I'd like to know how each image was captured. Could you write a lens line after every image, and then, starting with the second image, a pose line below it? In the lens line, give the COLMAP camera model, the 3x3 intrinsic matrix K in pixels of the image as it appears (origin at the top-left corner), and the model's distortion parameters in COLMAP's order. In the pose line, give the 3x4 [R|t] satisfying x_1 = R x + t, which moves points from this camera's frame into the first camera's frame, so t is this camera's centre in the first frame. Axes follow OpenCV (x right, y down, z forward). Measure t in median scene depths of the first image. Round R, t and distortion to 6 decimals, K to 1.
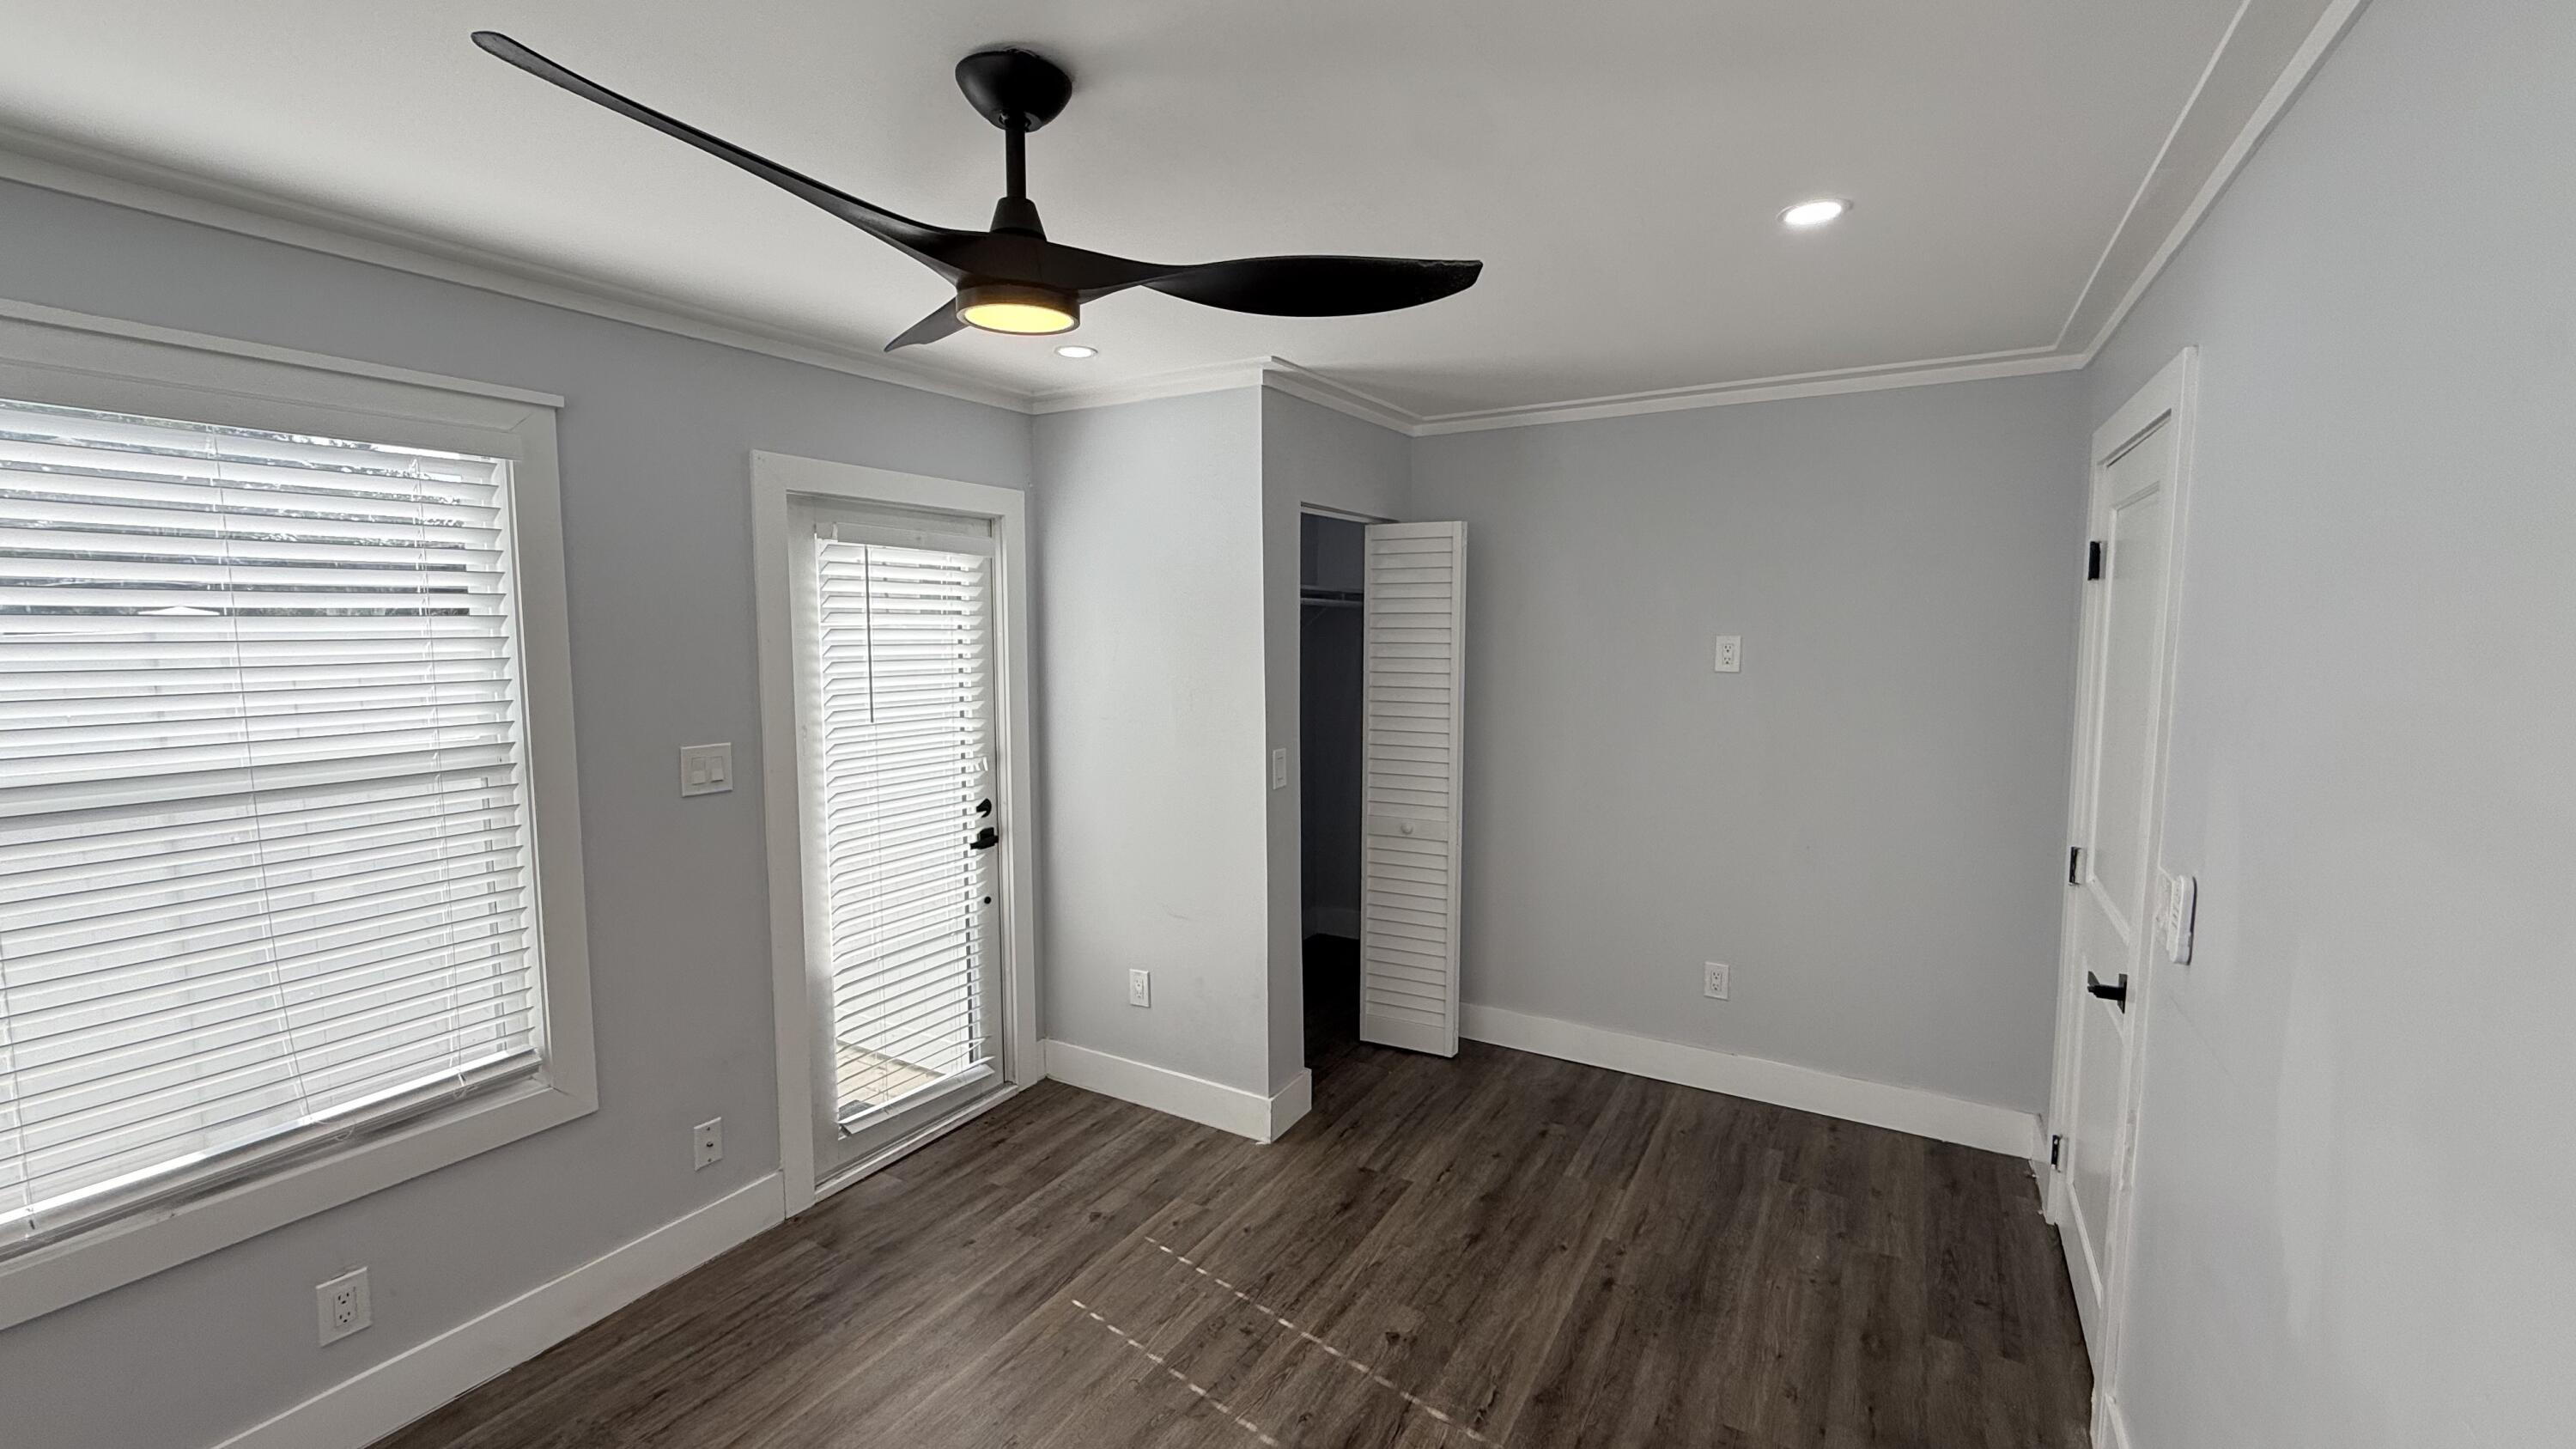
lens RADIAL K [[1026.9, 0, 1278.1], [0, 1026.9, 720.0], [0, 0, 1]] dist [0.000272, 0.000130]
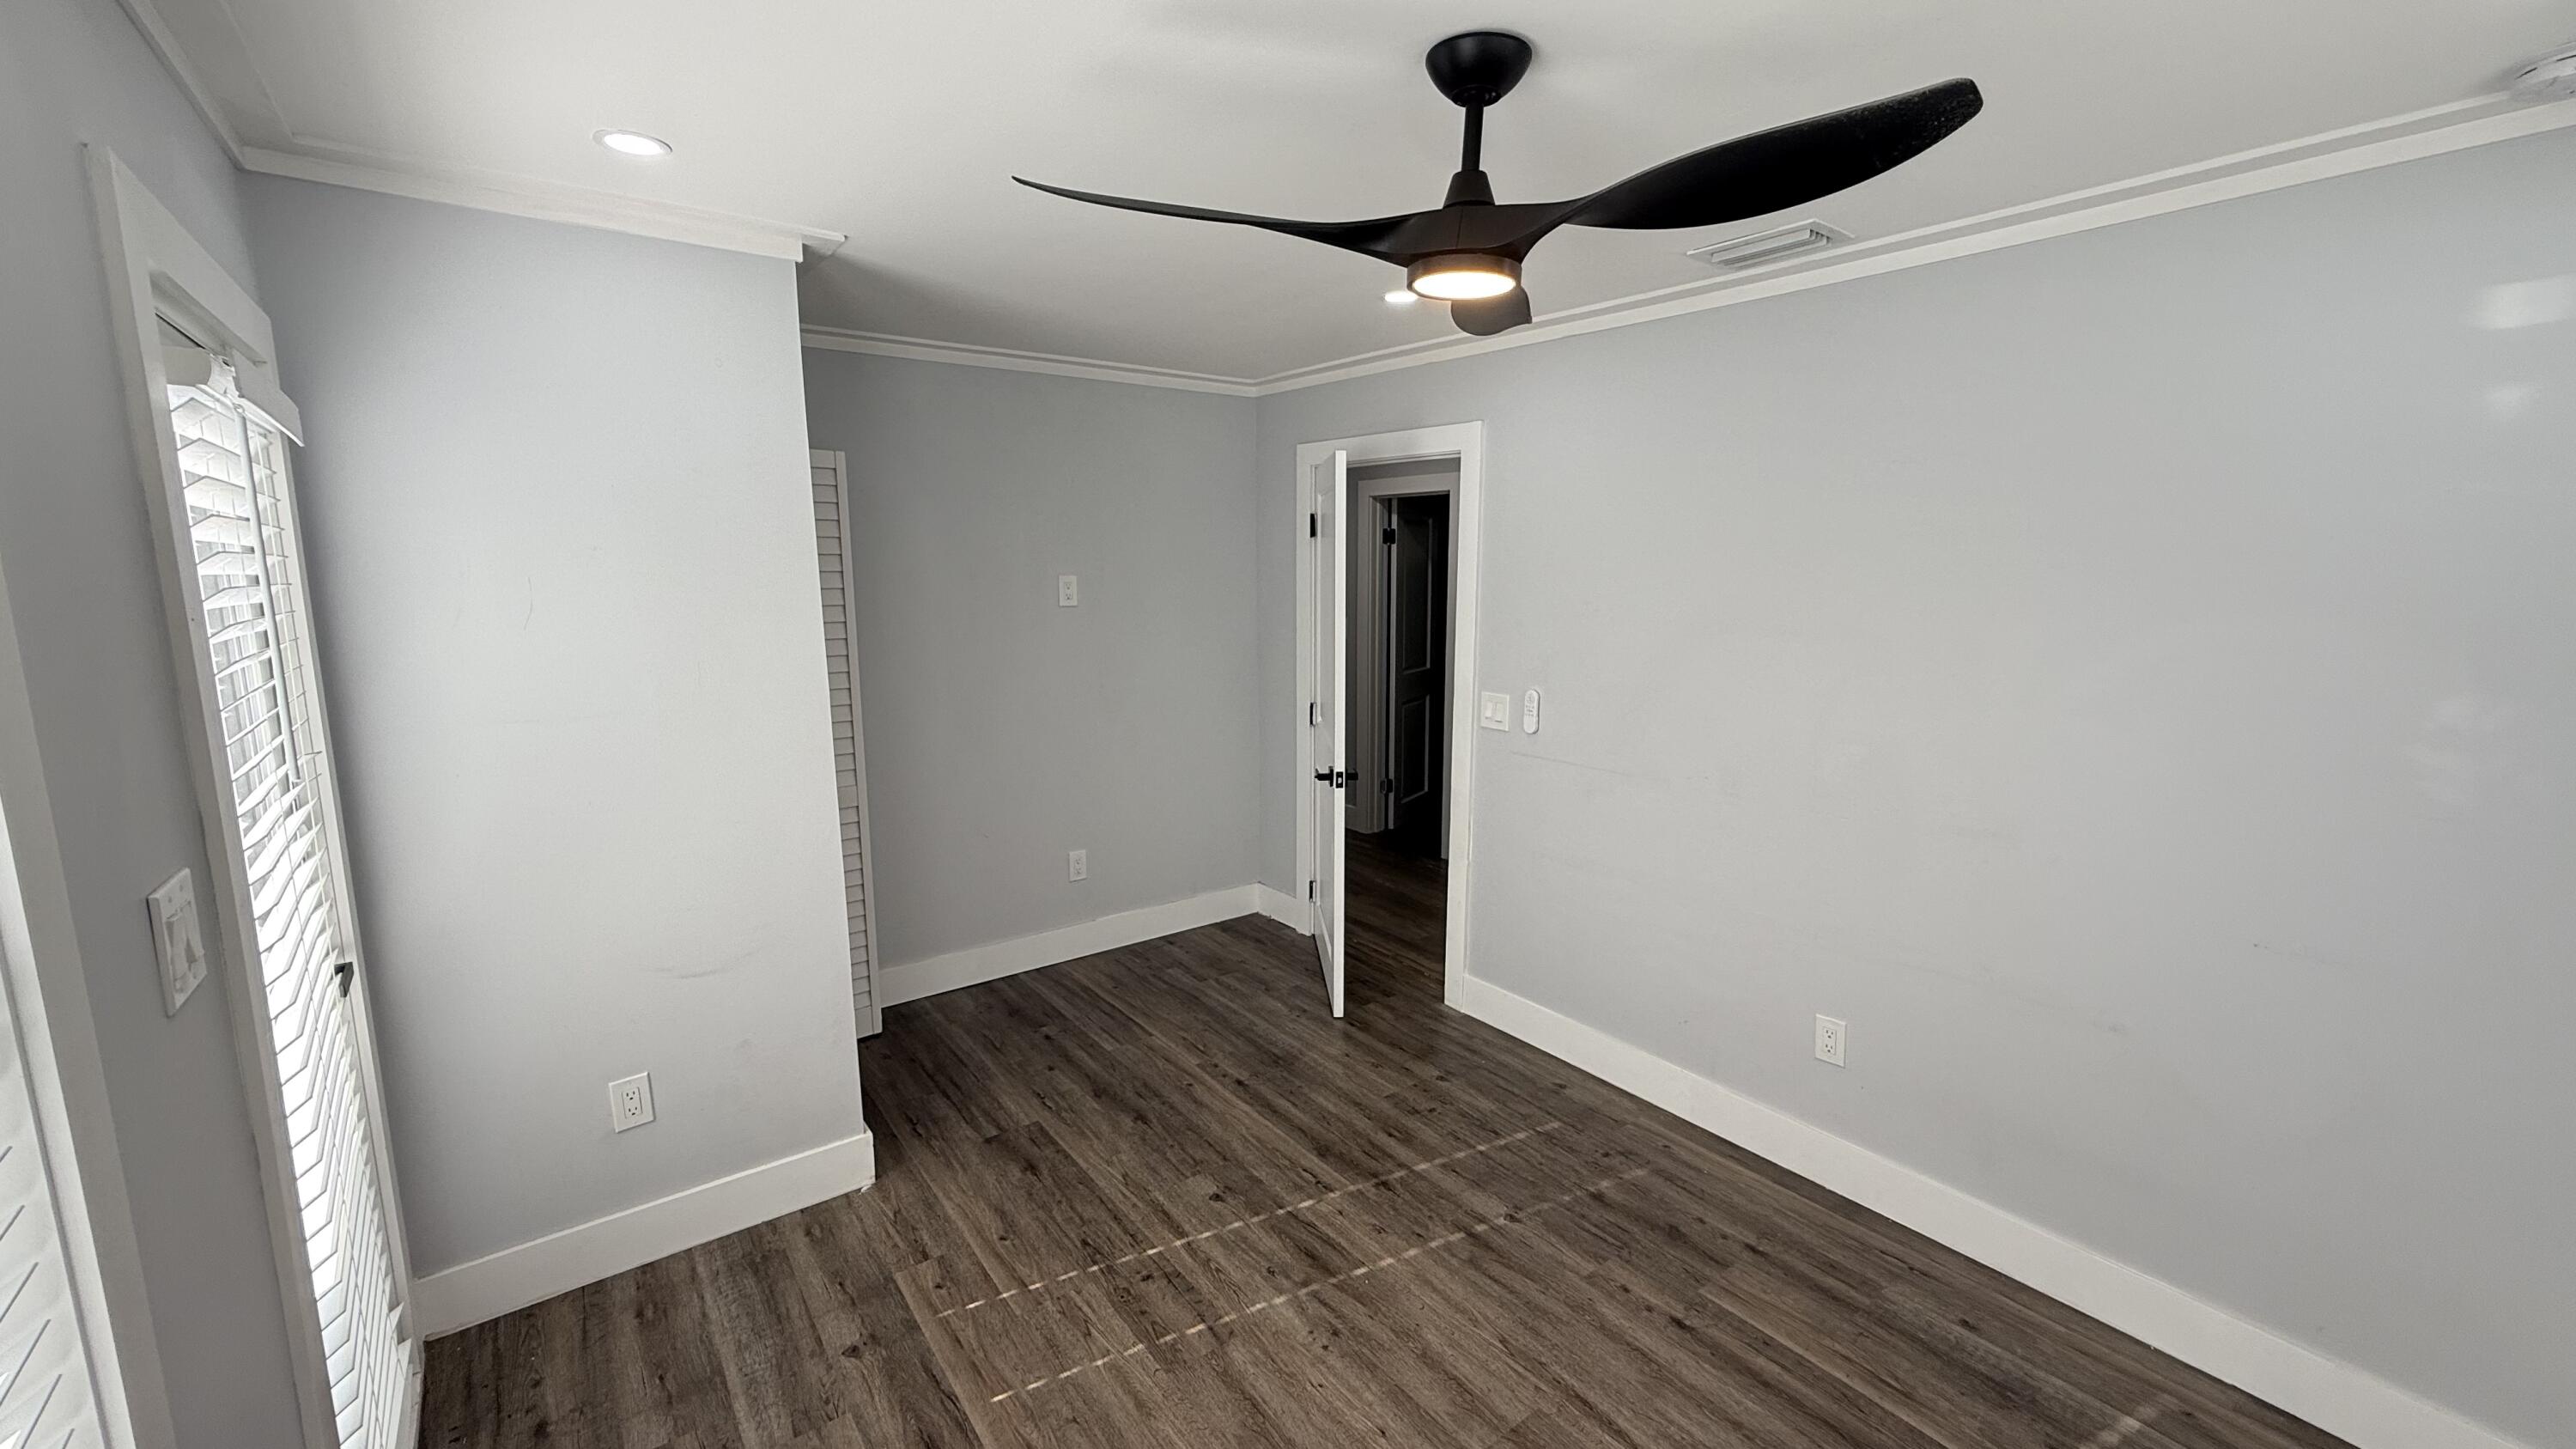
lens RADIAL K [[1026.9, 0, 1278.1], [0, 1026.9, 720.0], [0, 0, 1]] dist [0.000272, 0.000130]
pose [[0.377600, -0.142785, 0.914894, -0.724978], [0.088135, 0.989096, 0.117989, -0.045107], [-0.921765, 0.036081, 0.386067, 0.418124]]
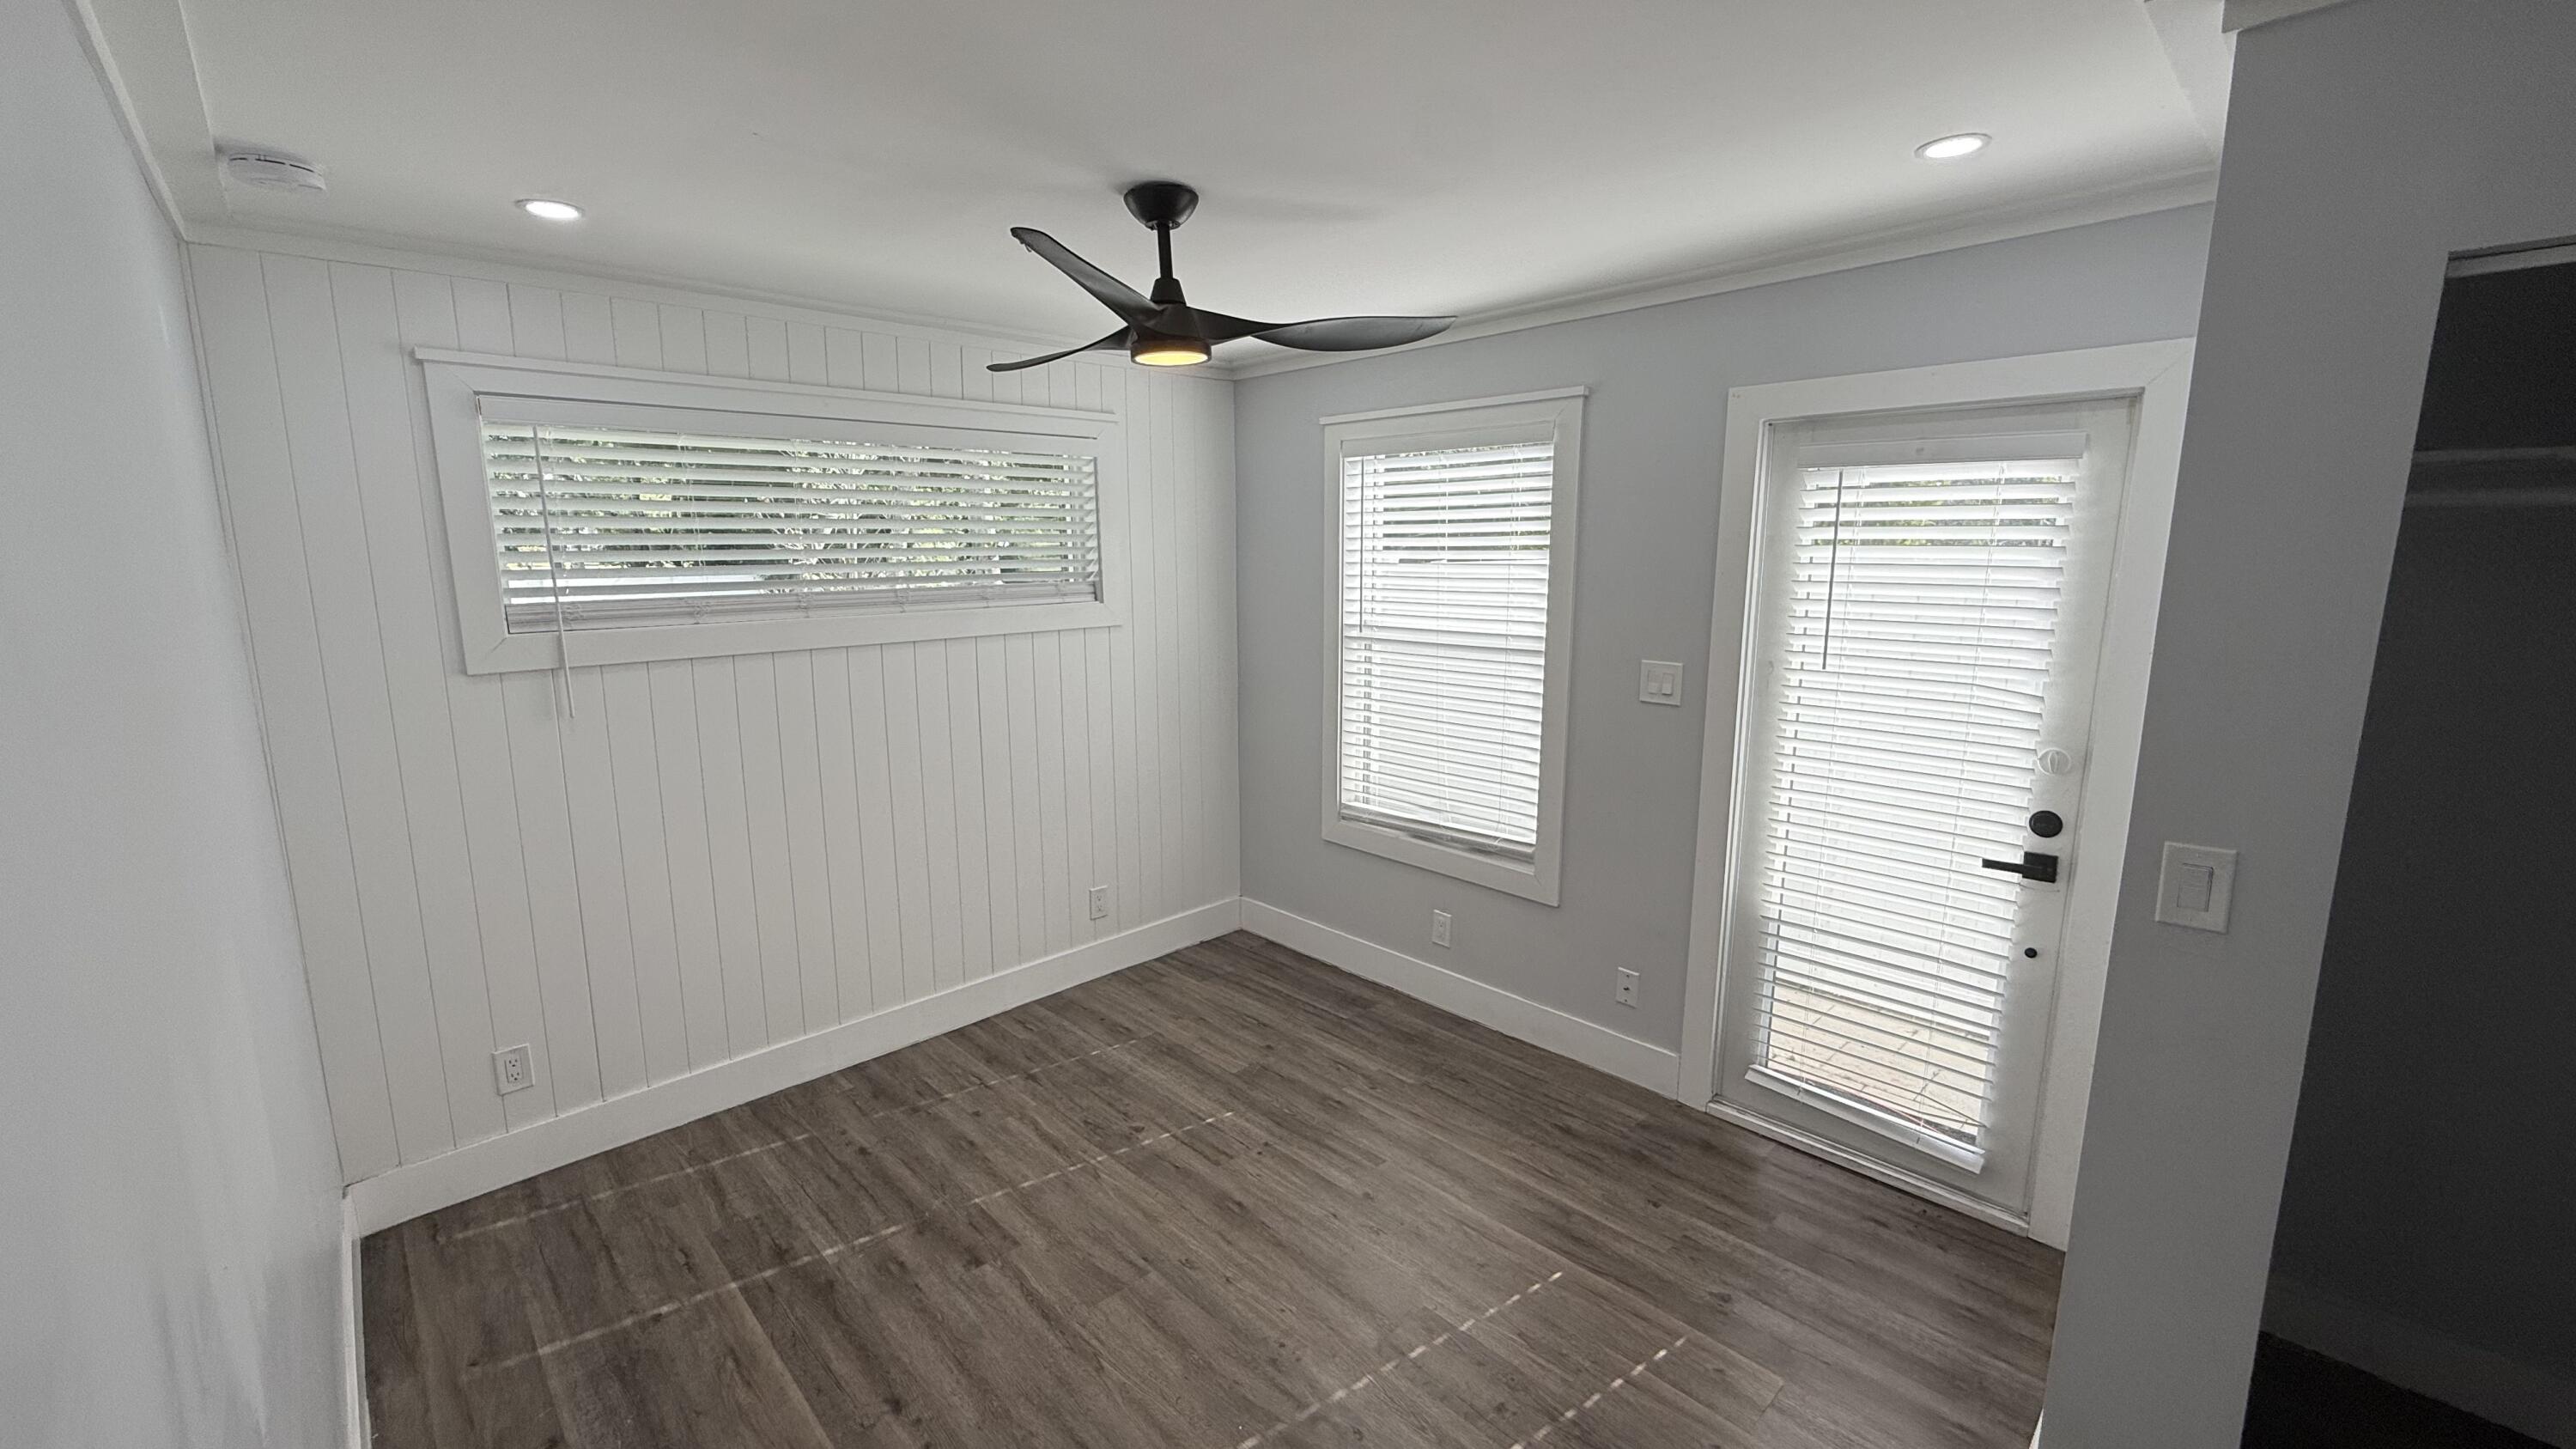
lens RADIAL K [[1019.6, 0, 1280.1], [0, 1019.6, 720.8], [0, 0, 1]] dist [-0.002054, 0.000107]
pose [[-0.262572, 0.167104, -0.950333, 0.635017], [-0.085361, 0.977006, 0.195378, -0.094732], [0.961129, 0.132422, -0.242270, 0.840220]]
